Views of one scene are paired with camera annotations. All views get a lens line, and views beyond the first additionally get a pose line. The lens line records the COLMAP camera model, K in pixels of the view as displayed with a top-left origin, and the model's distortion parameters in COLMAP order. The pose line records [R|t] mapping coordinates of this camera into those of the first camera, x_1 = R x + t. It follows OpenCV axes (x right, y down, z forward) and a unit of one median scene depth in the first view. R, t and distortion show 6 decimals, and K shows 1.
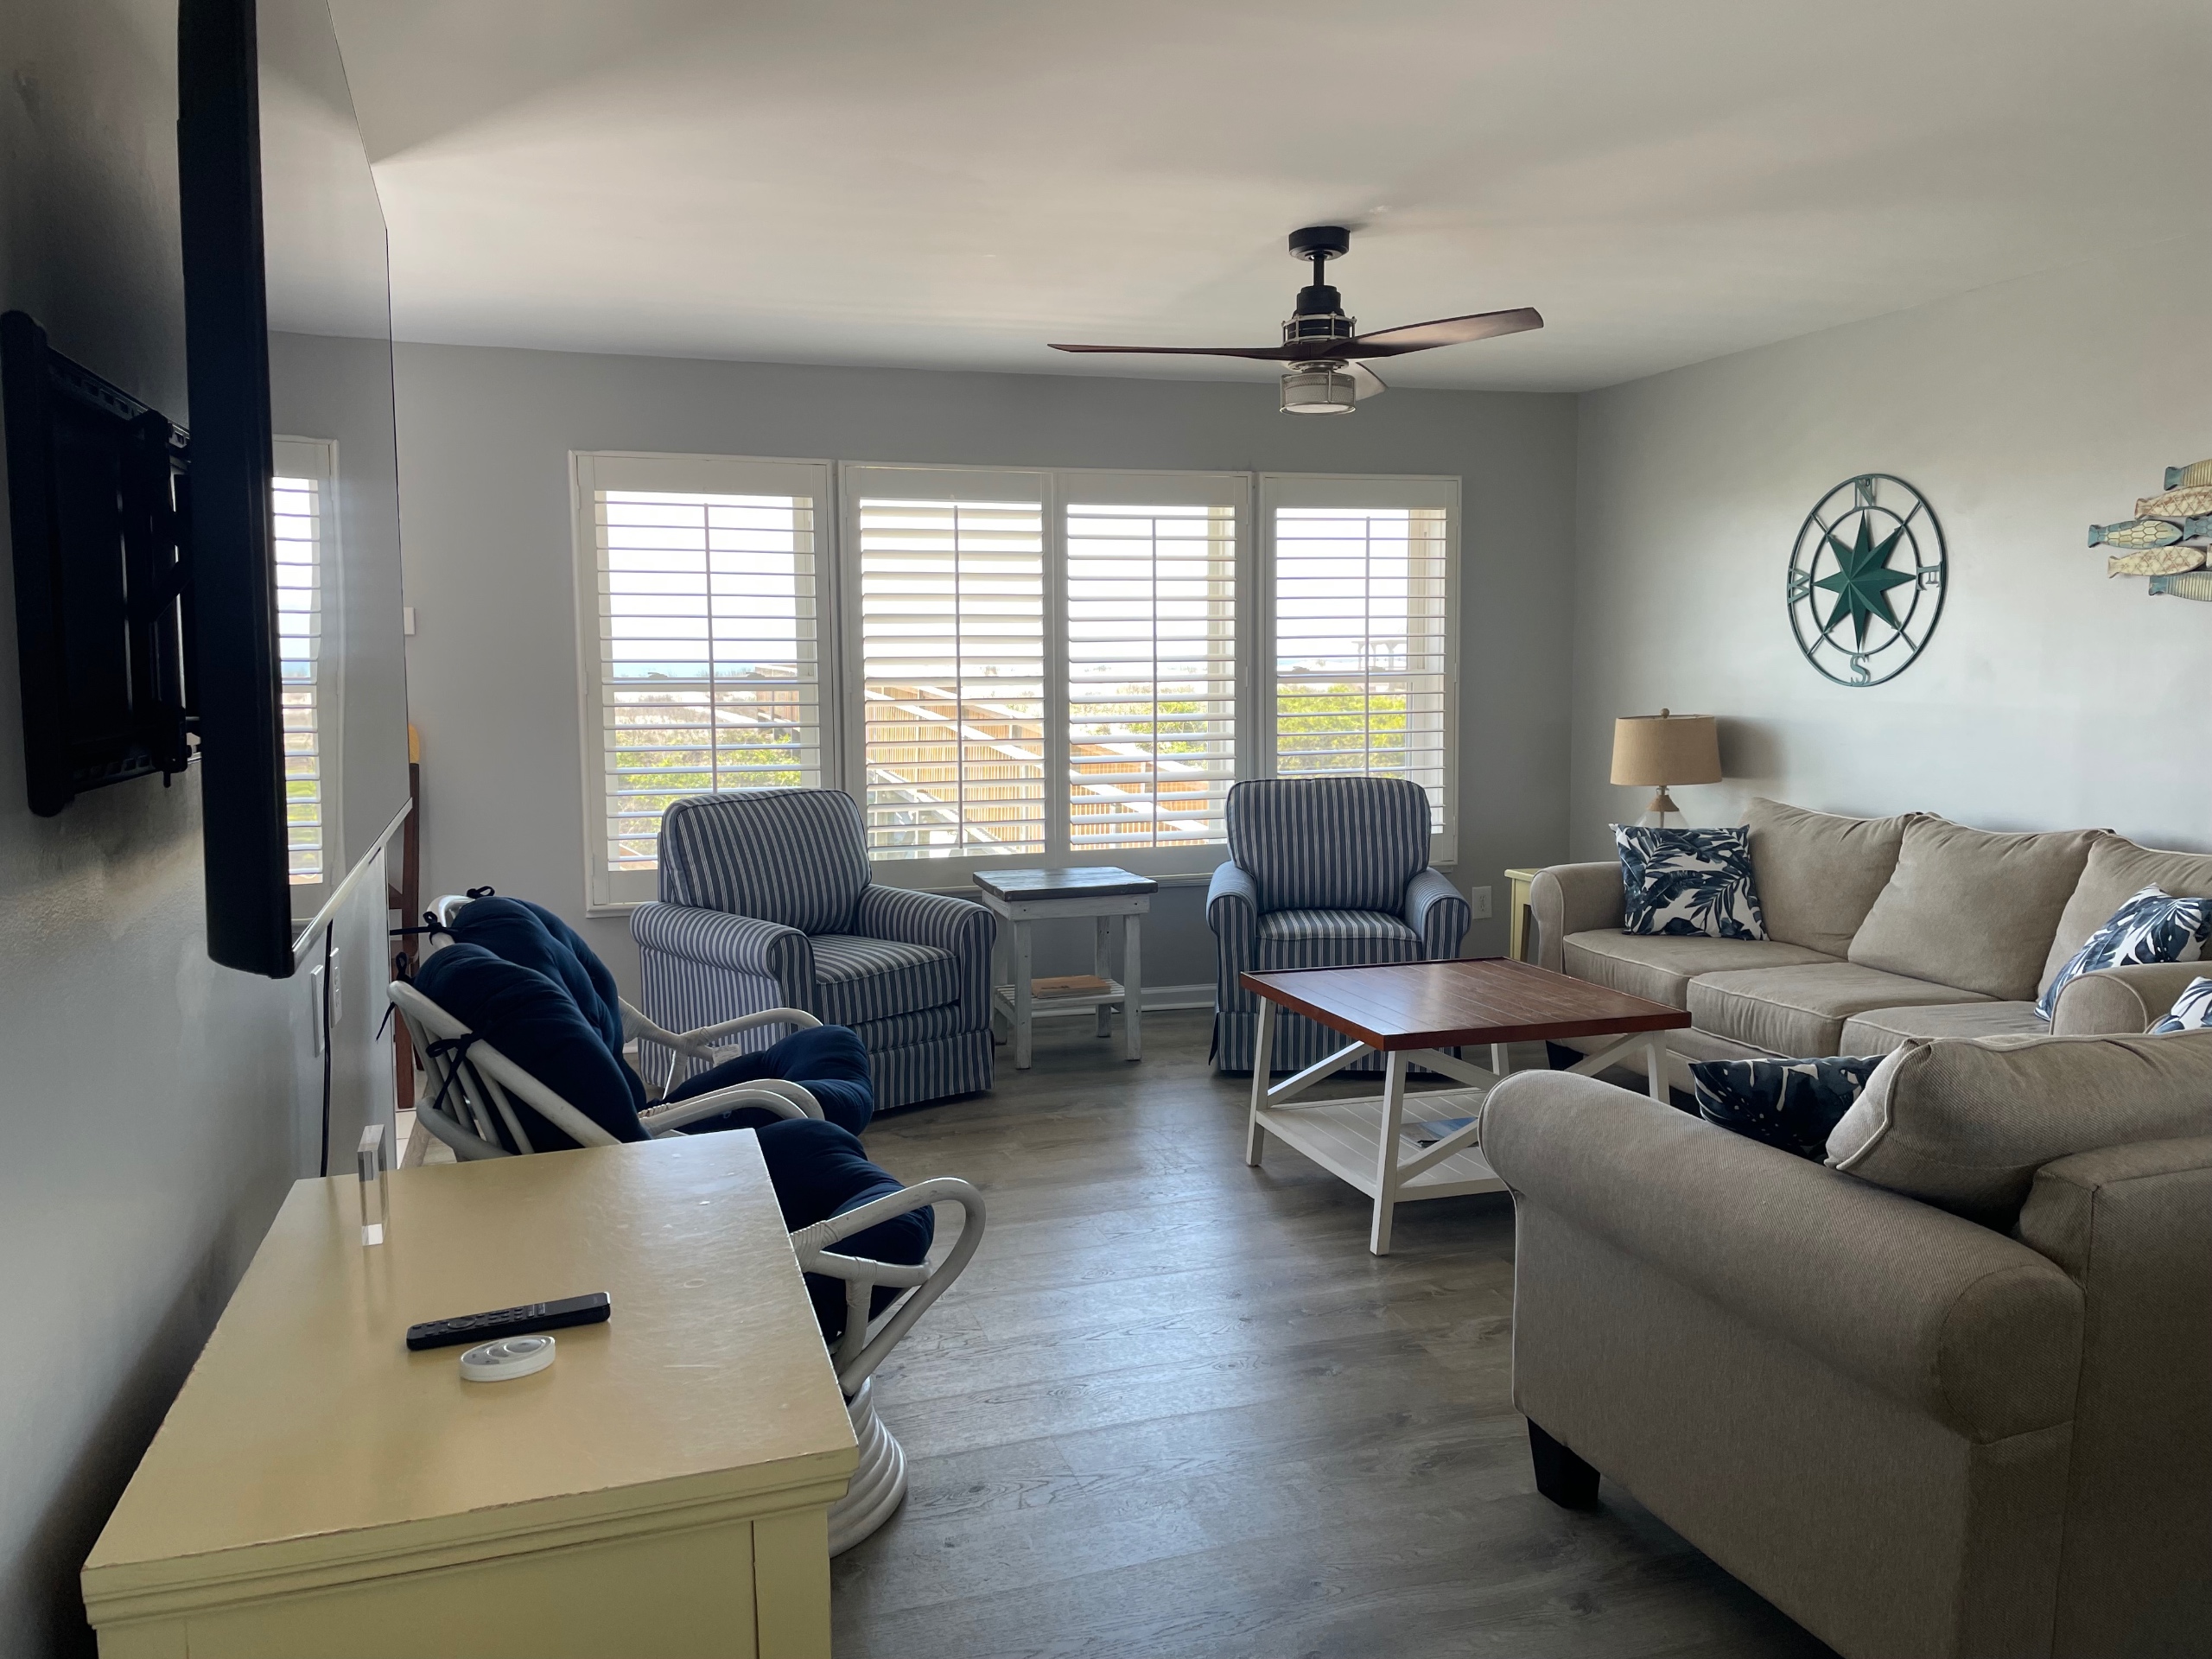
lens RADIAL K [[1674.9, 0, 1099.0], [0, 1674.9, 797.1], [0, 0, 1]] dist [0.084919, -0.110813]
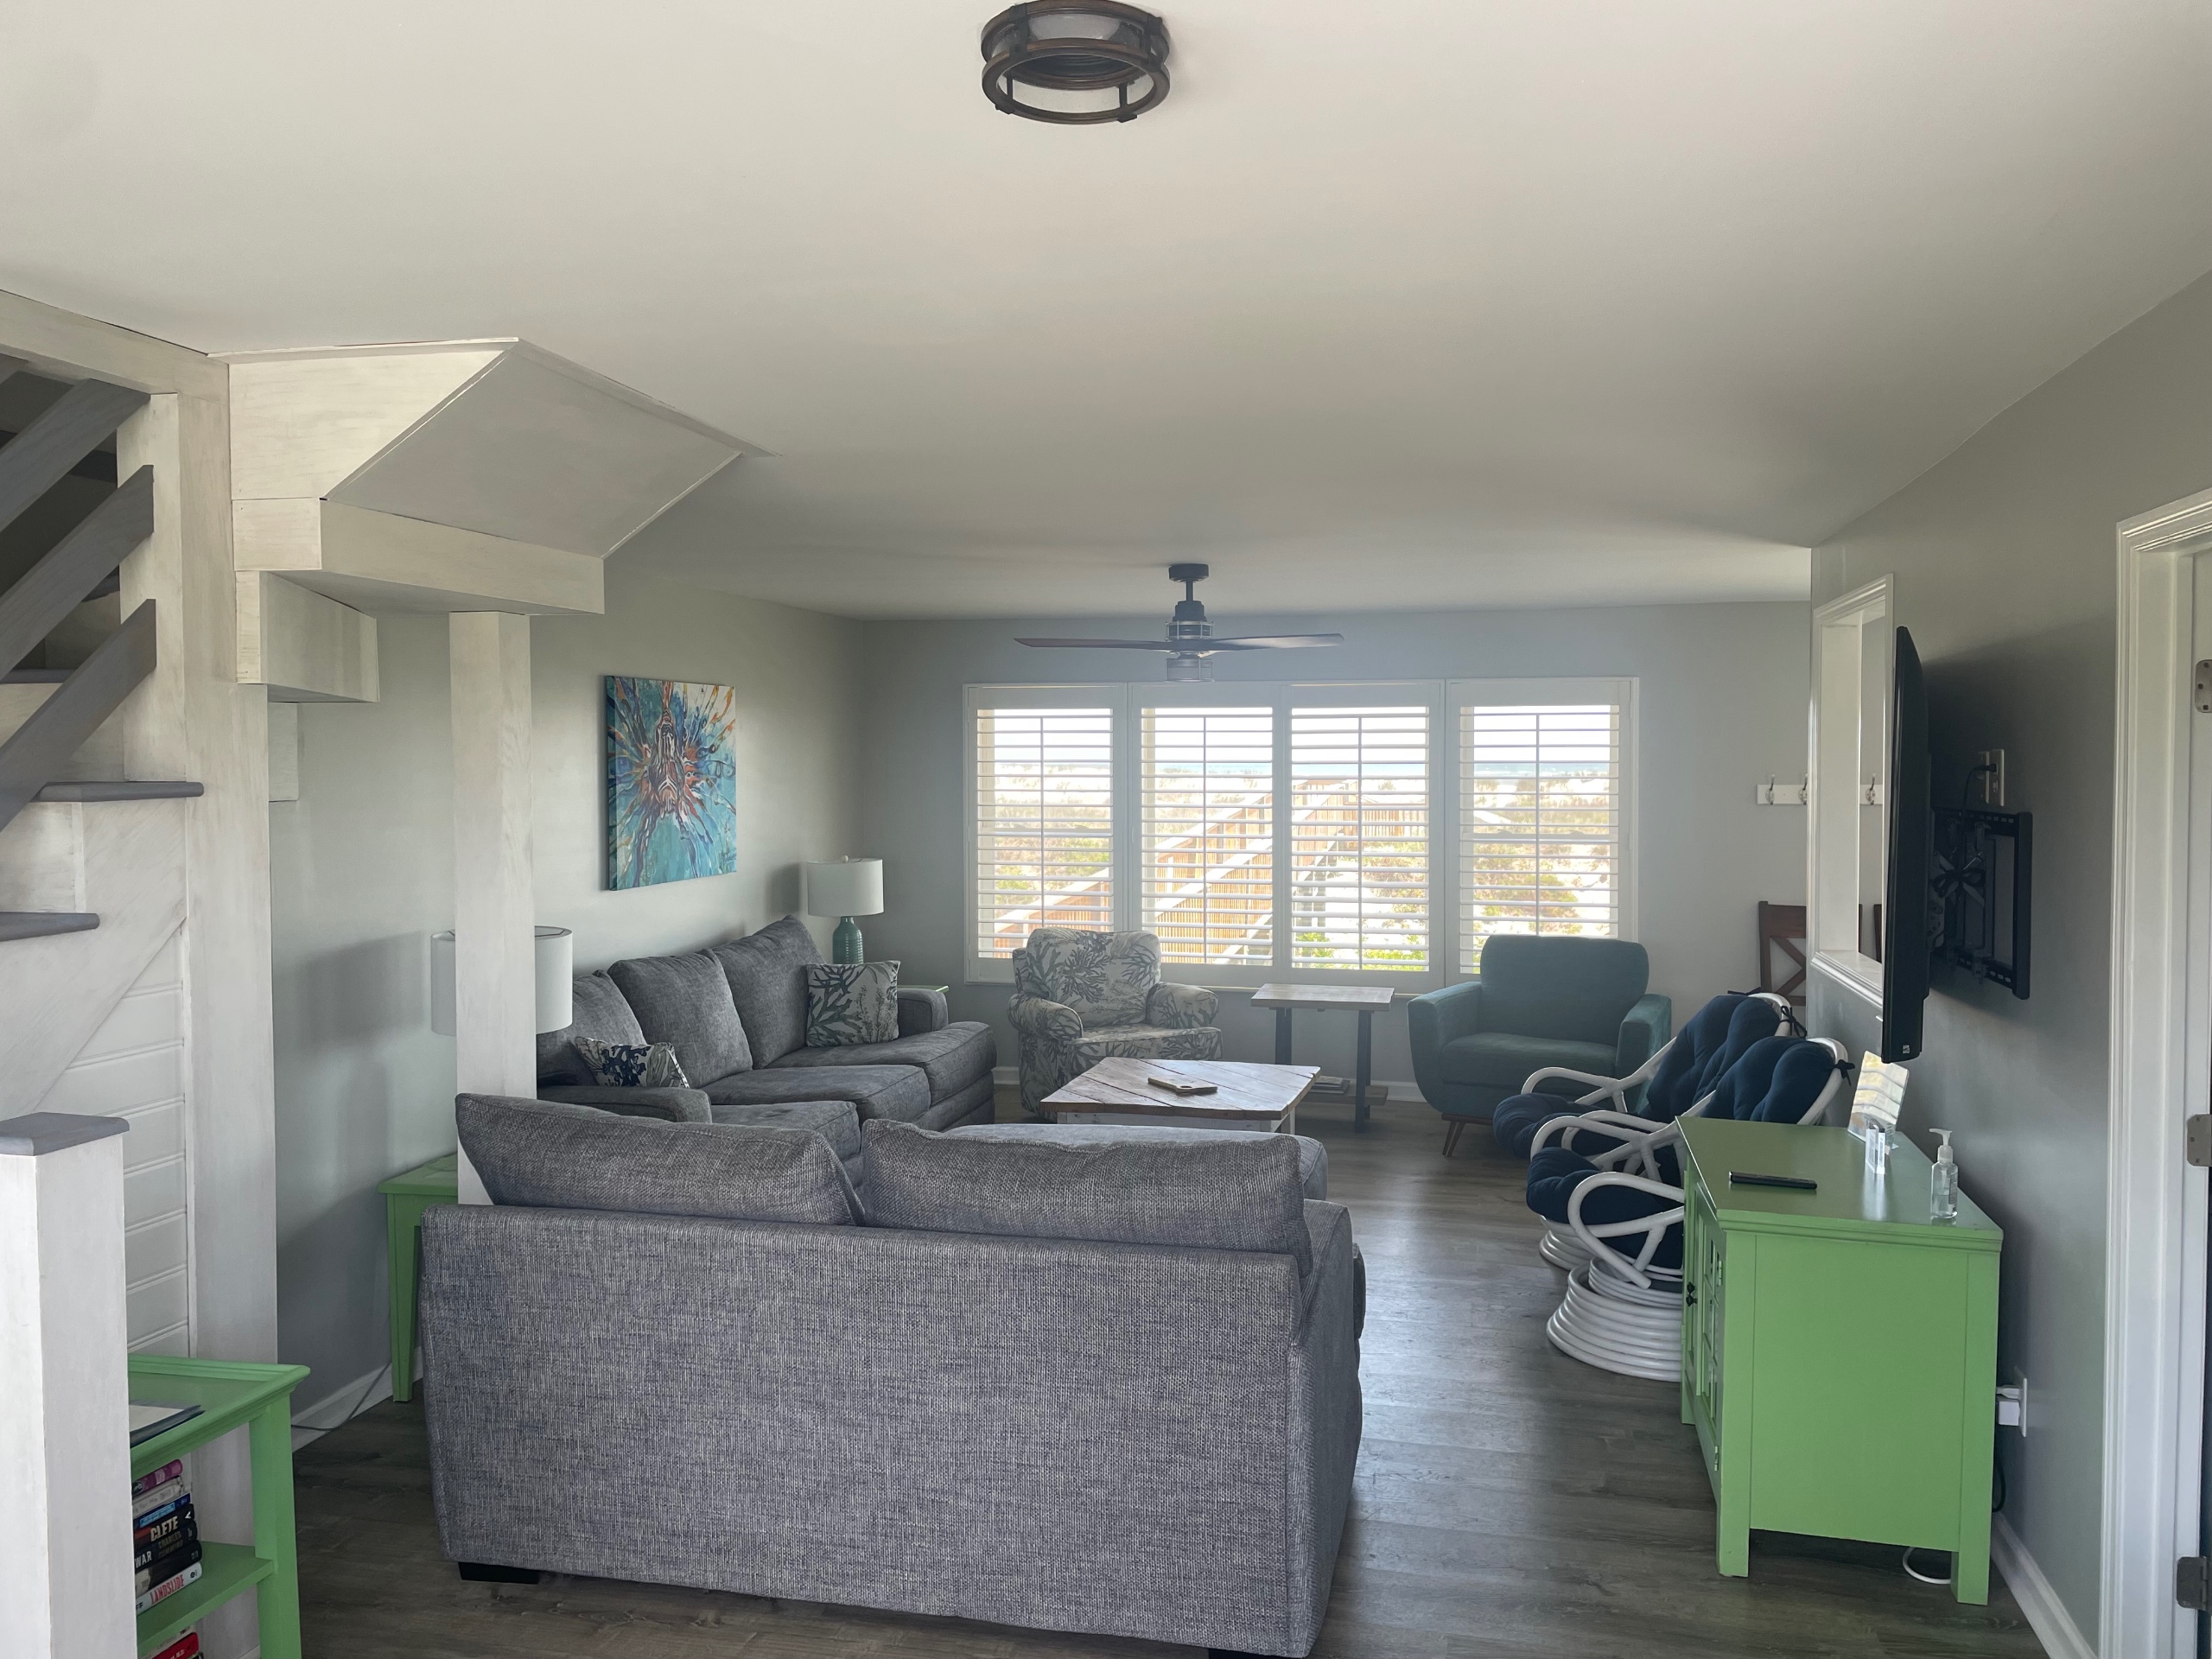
lens RADIAL K [[1674.9, 0, 1129.4], [0, 1674.9, 799.4], [0, 0, 1]] dist [0.084919, -0.110813]
pose [[0.825843, 0.025722, -0.563313, 0.753849], [-0.059061, 0.997410, -0.041042, -0.045885], [0.560798, 0.067165, 0.825224, -0.214419]]
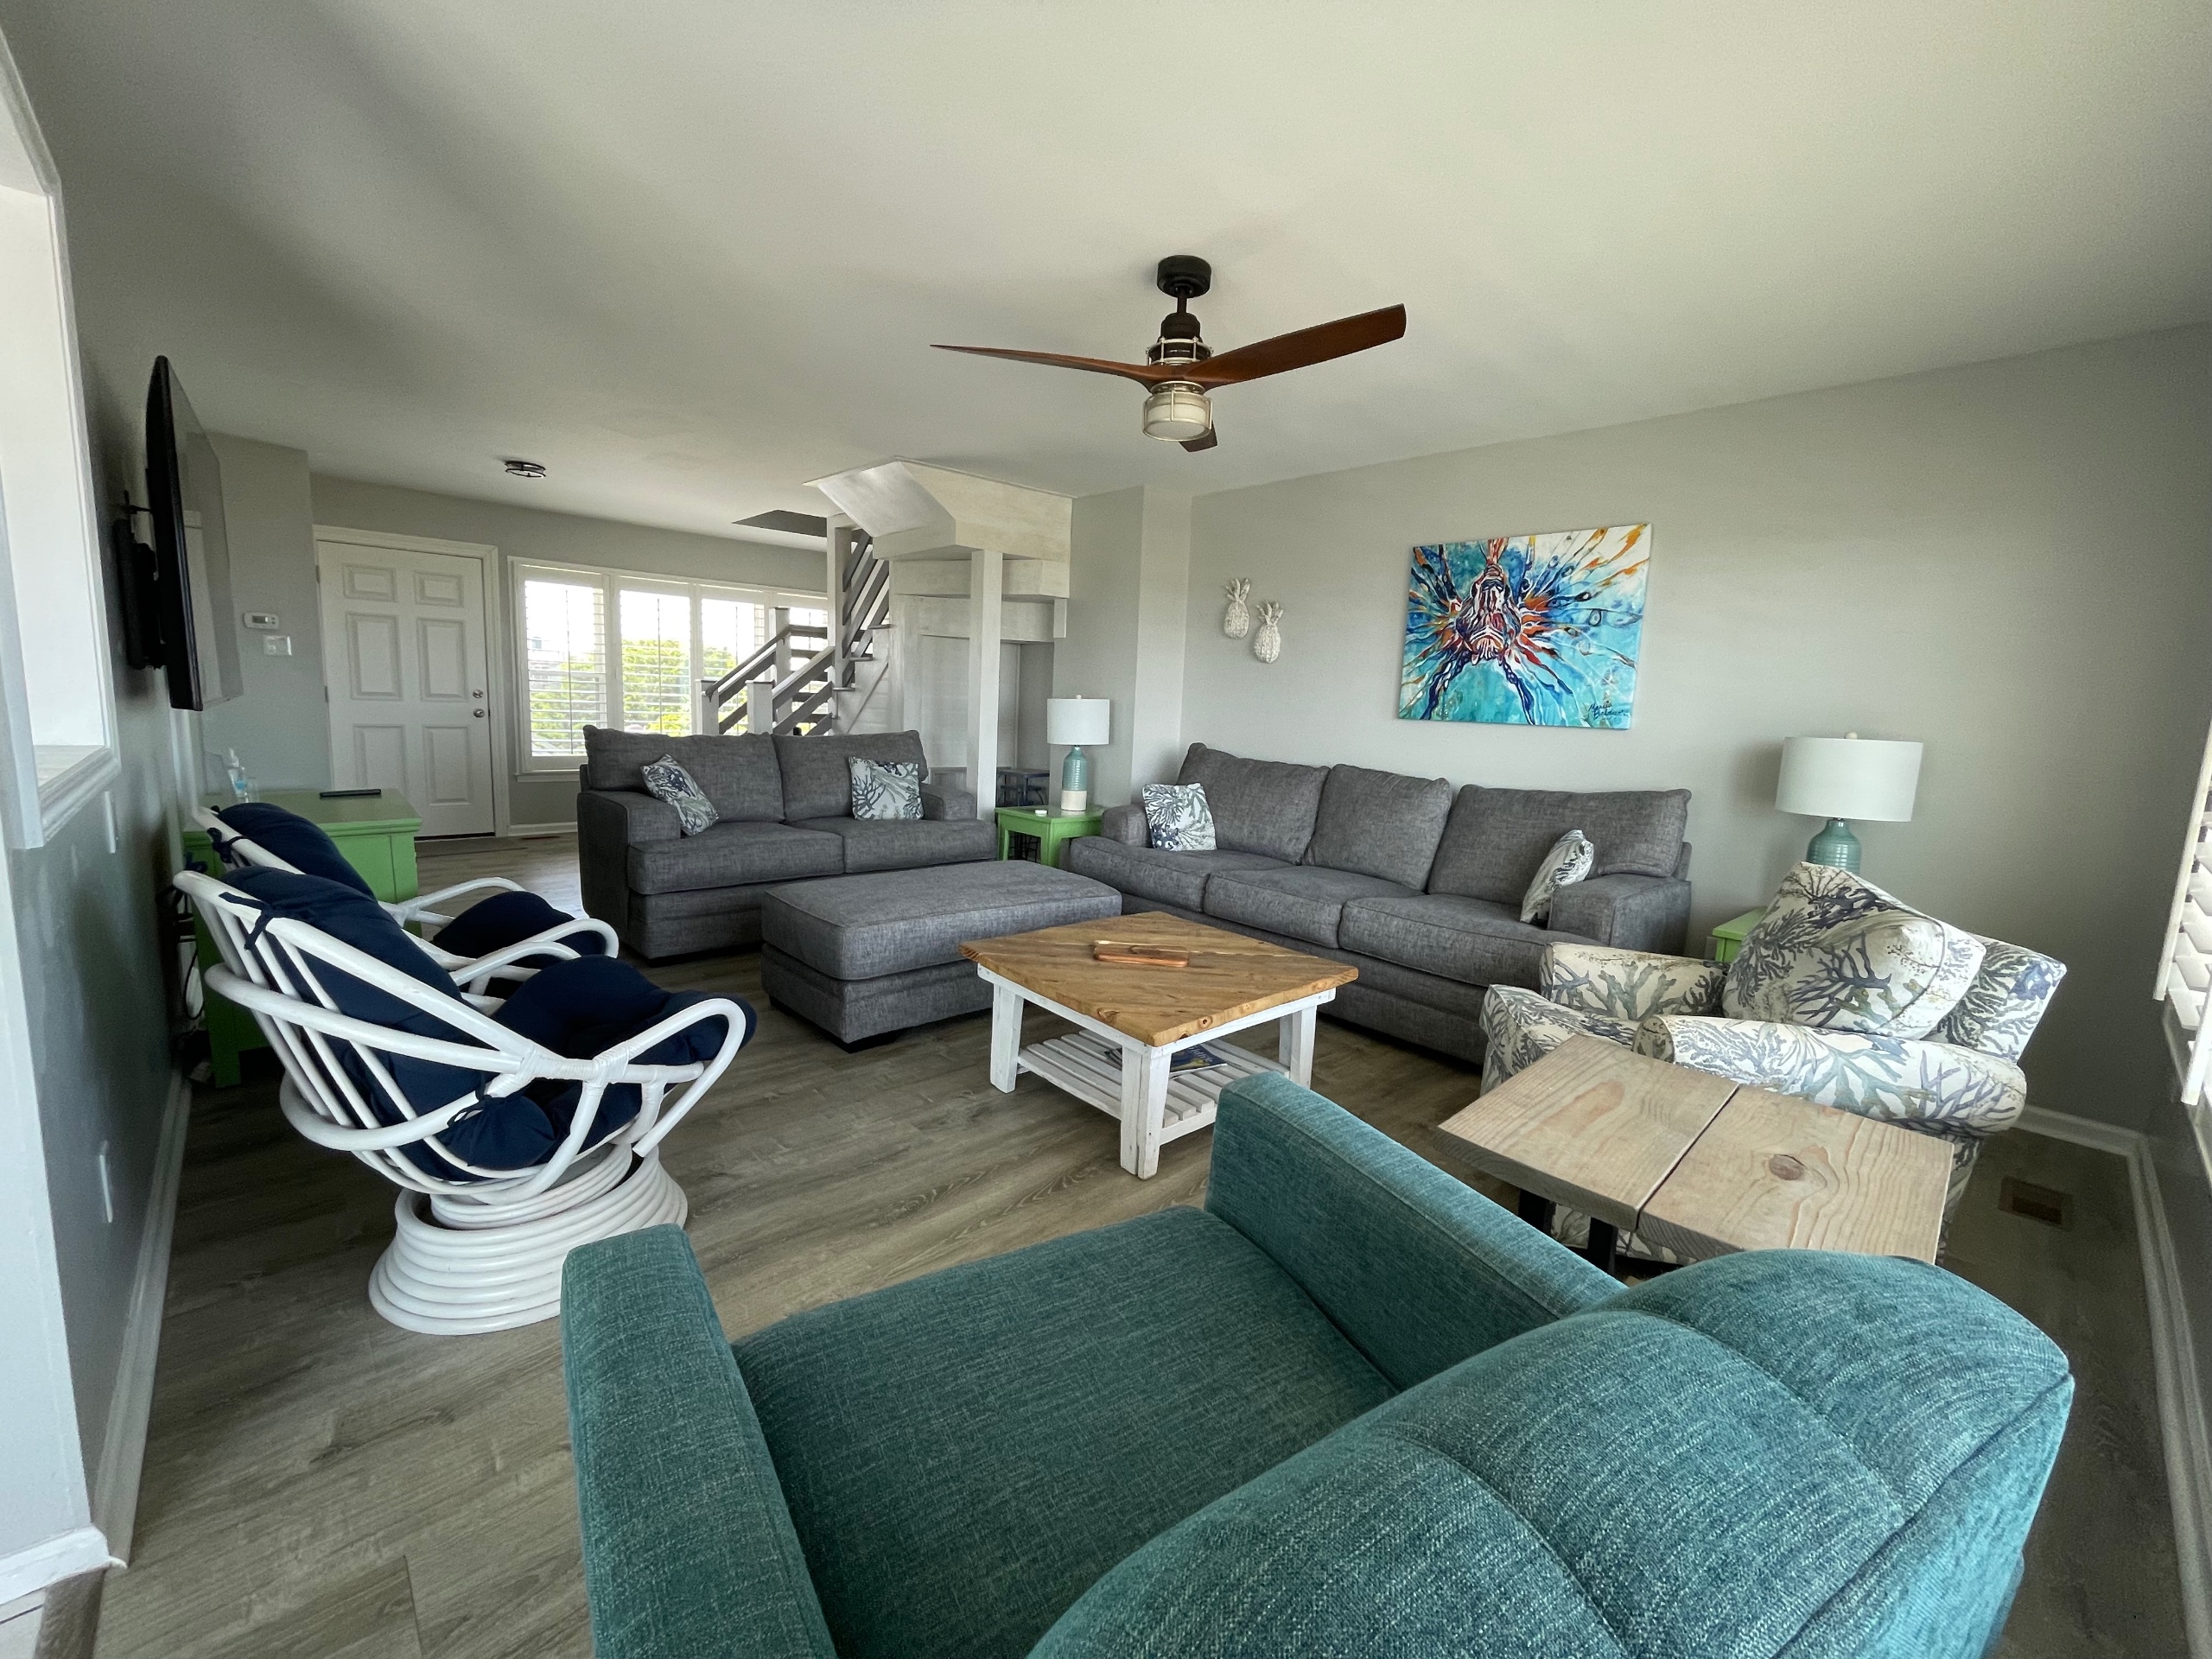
lens RADIAL K [[906.0, 0, 1096.2], [0, 906.0, 813.4], [0, 0, 1]] dist [0.000667, -0.002541]
pose [[-0.934137, 0.017810, -0.356470, 0.322506], [-0.063061, 0.974806, 0.213956, -0.084925], [0.351299, 0.222344, -0.909479, 1.281544]]
